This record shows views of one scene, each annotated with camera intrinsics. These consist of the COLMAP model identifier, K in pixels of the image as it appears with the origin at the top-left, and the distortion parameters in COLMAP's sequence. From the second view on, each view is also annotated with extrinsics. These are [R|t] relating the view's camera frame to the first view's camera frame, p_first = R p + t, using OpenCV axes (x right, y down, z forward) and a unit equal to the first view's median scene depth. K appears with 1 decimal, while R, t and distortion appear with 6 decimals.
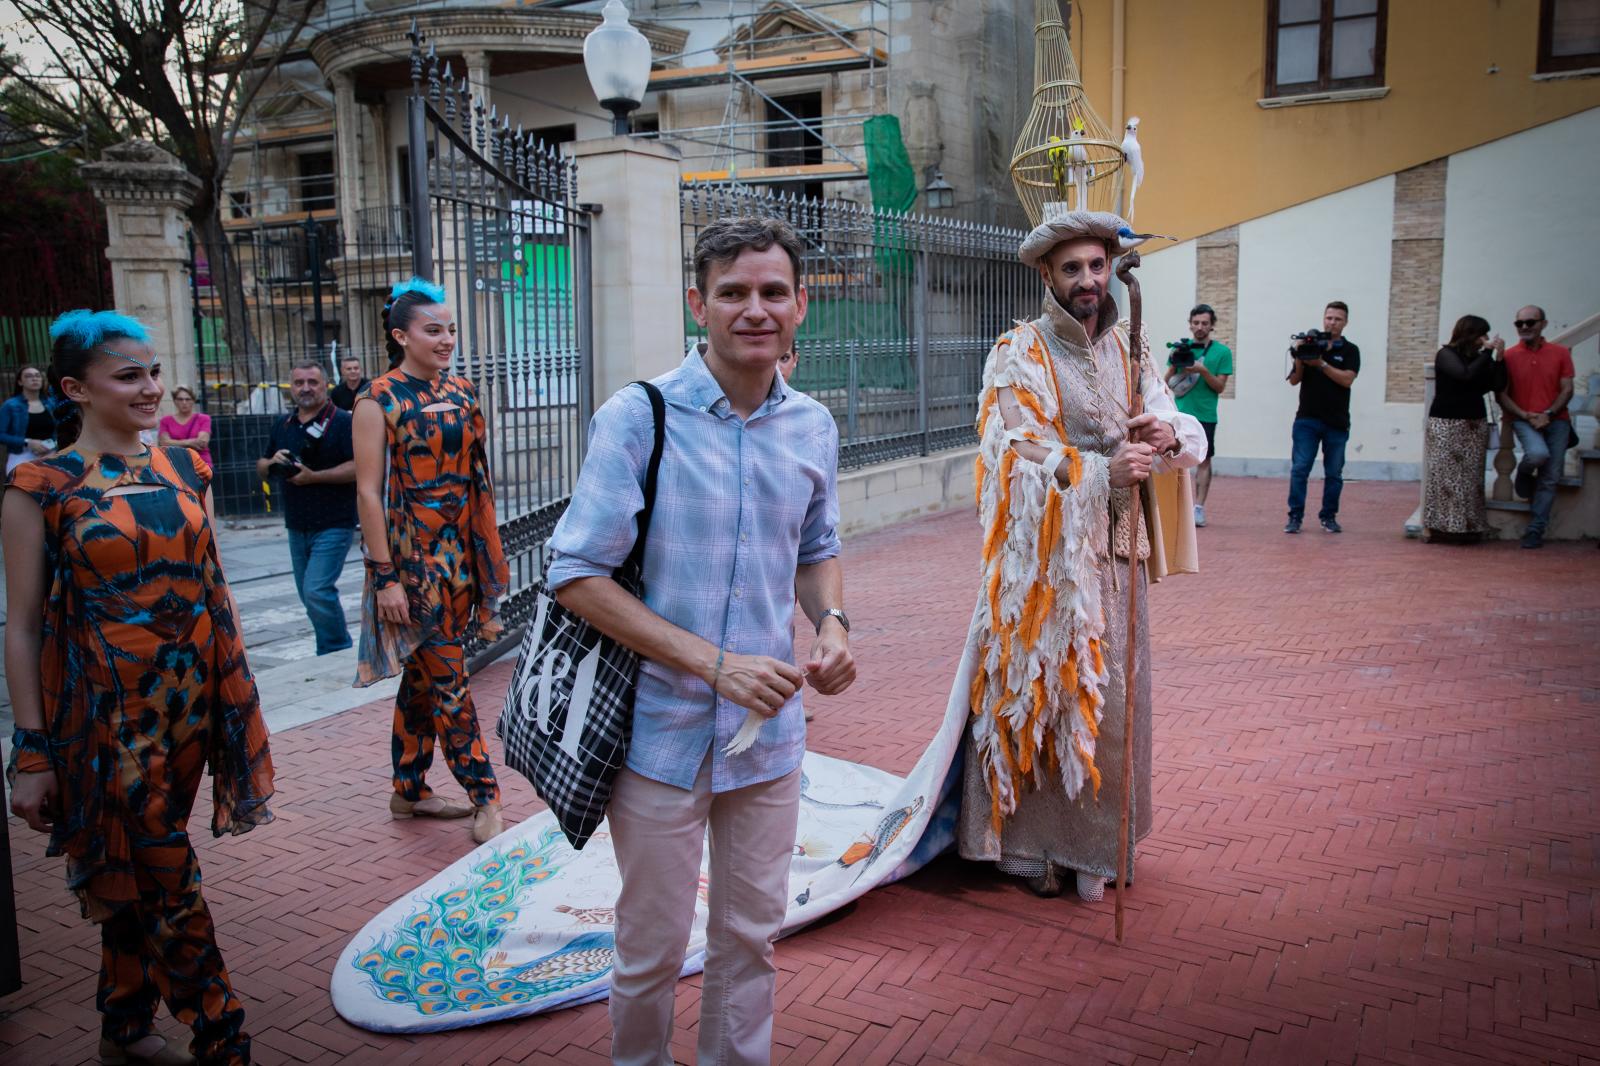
lens RADIAL K [[1110.7, 0, 775.2], [0, 1110.7, 536.1], [0, 0, 1]] dist [0.009385, 0.001258]
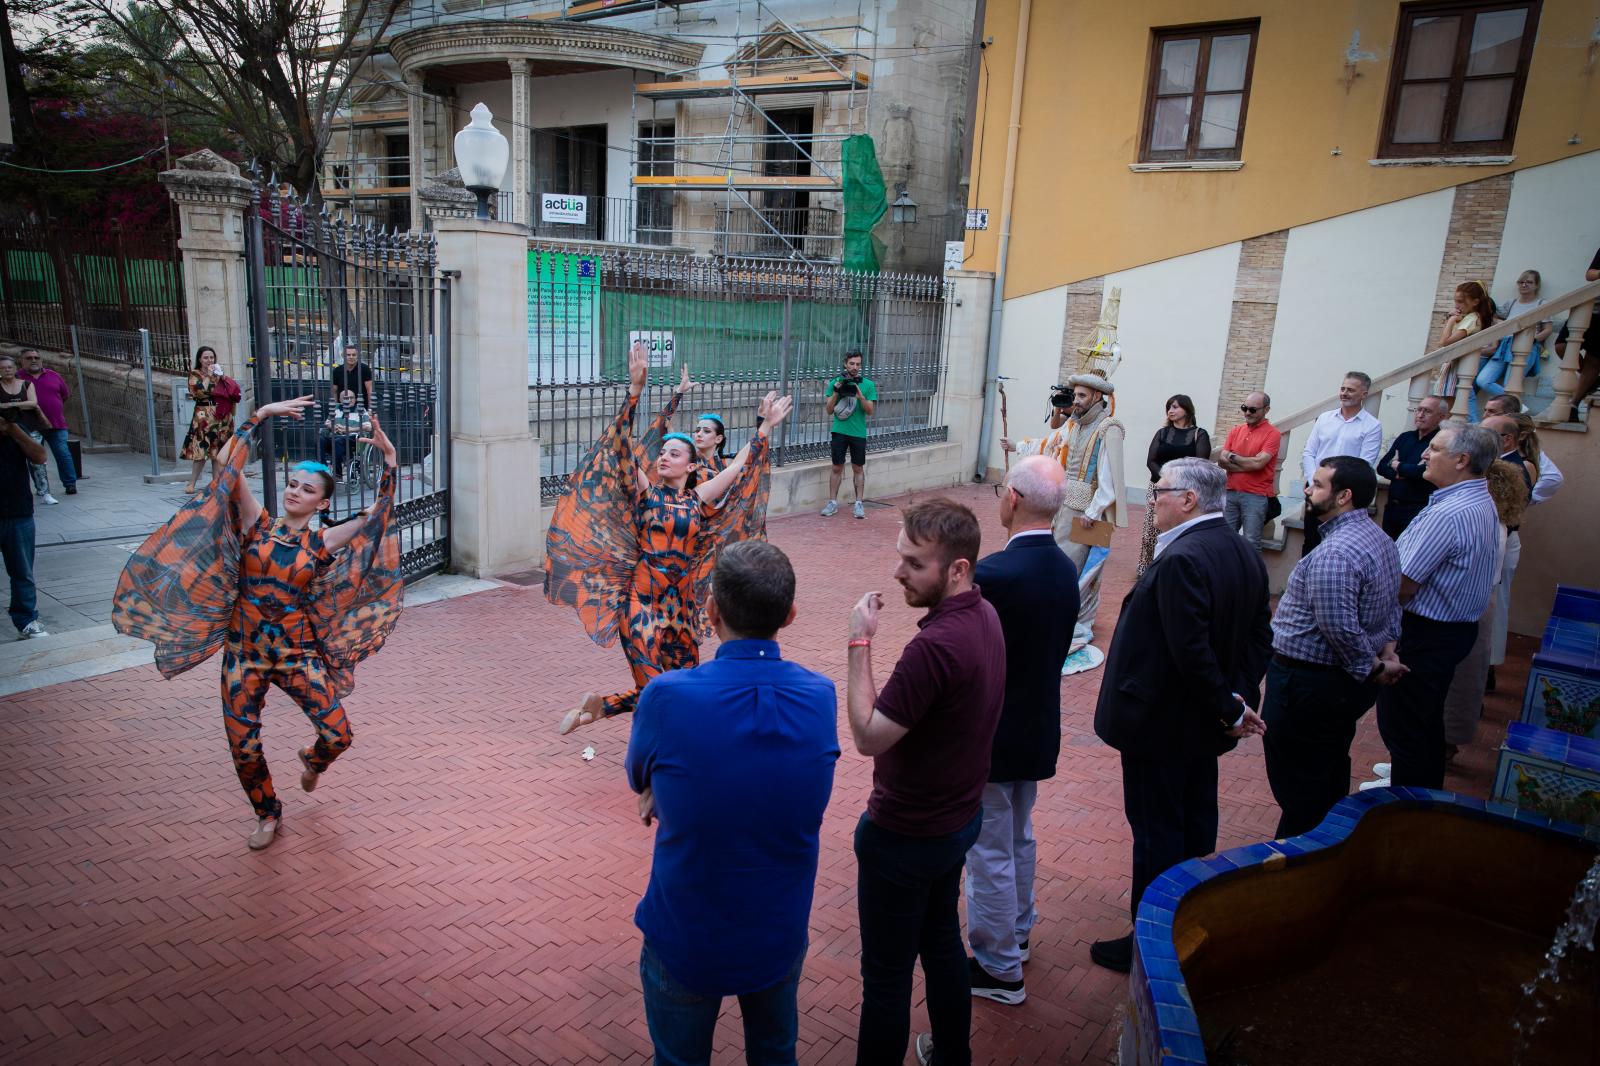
lens RADIAL K [[1085.3, 0, 865.9], [0, 1085.3, 541.7], [0, 0, 1]] dist [0.009844, 0.002415]
pose [[0.988763, 0.092124, -0.117731, 0.268421], [-0.079997, 0.991367, 0.103885, -0.086980], [0.126285, -0.093300, 0.987597, -0.115838]]
